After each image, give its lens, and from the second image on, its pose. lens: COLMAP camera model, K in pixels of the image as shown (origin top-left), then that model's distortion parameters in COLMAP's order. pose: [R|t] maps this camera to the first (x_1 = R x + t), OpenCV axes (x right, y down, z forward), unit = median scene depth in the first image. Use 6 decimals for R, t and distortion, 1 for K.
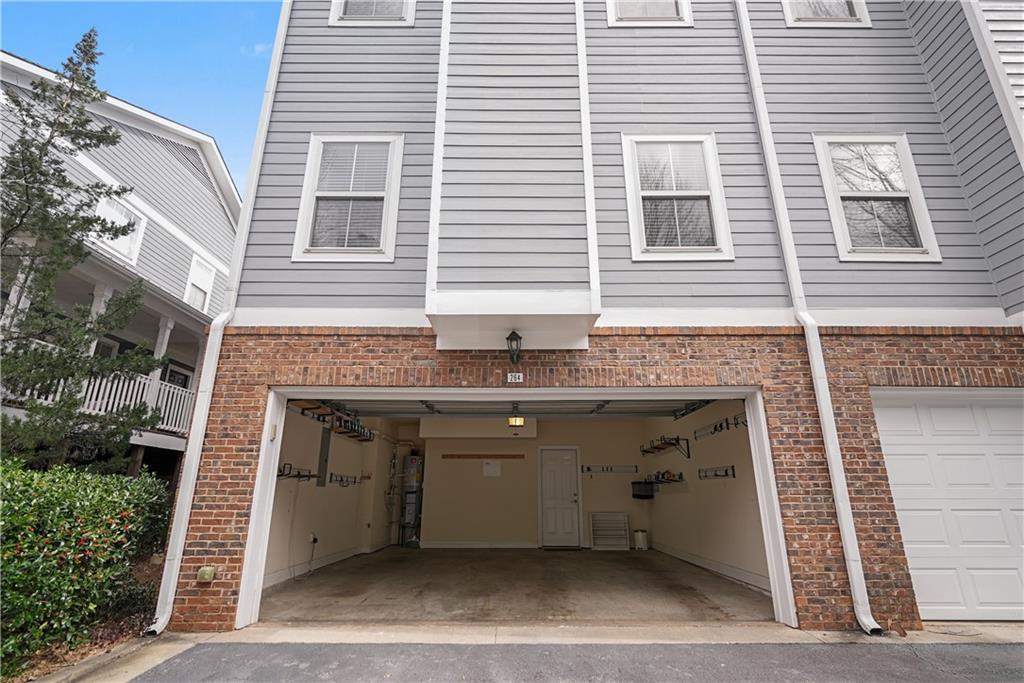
lens RADIAL K [[495.5, 0, 514.2], [0, 495.5, 342.9], [0, 0, 1]] dist [-0.000287, -0.000462]
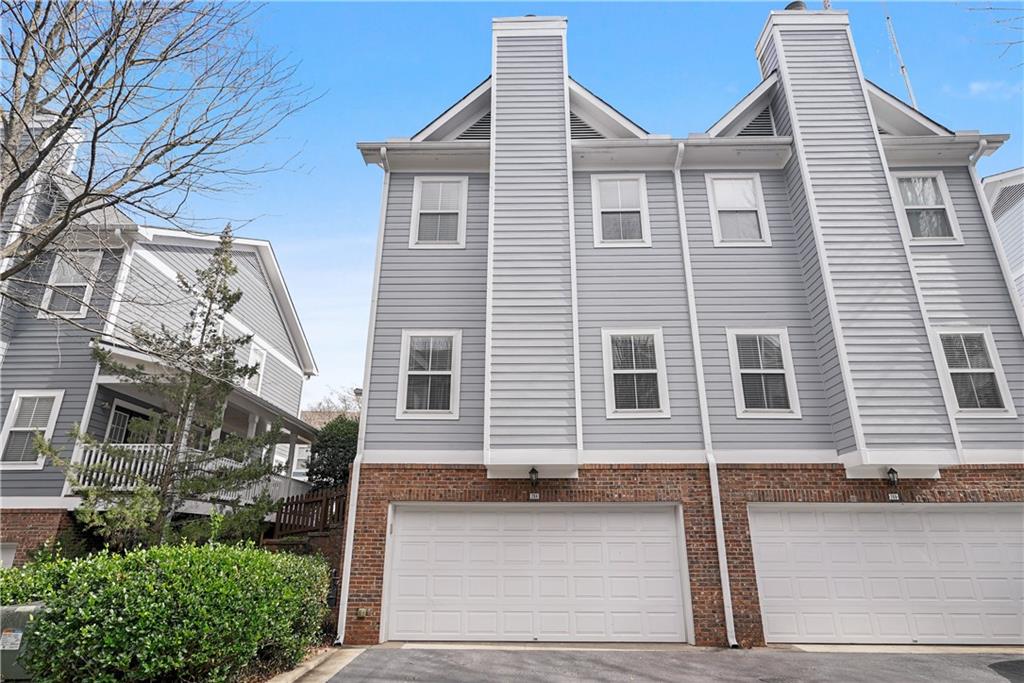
lens RADIAL K [[583.9, 0, 514.2], [0, 583.9, 338.4], [0, 0, 1]] dist [-0.000428, 0.002013]
pose [[0.999324, -0.009674, -0.035456, 0.008943], [0.007466, 0.998056, -0.061872, -0.340892], [0.035986, 0.061566, 0.997454, -1.009506]]
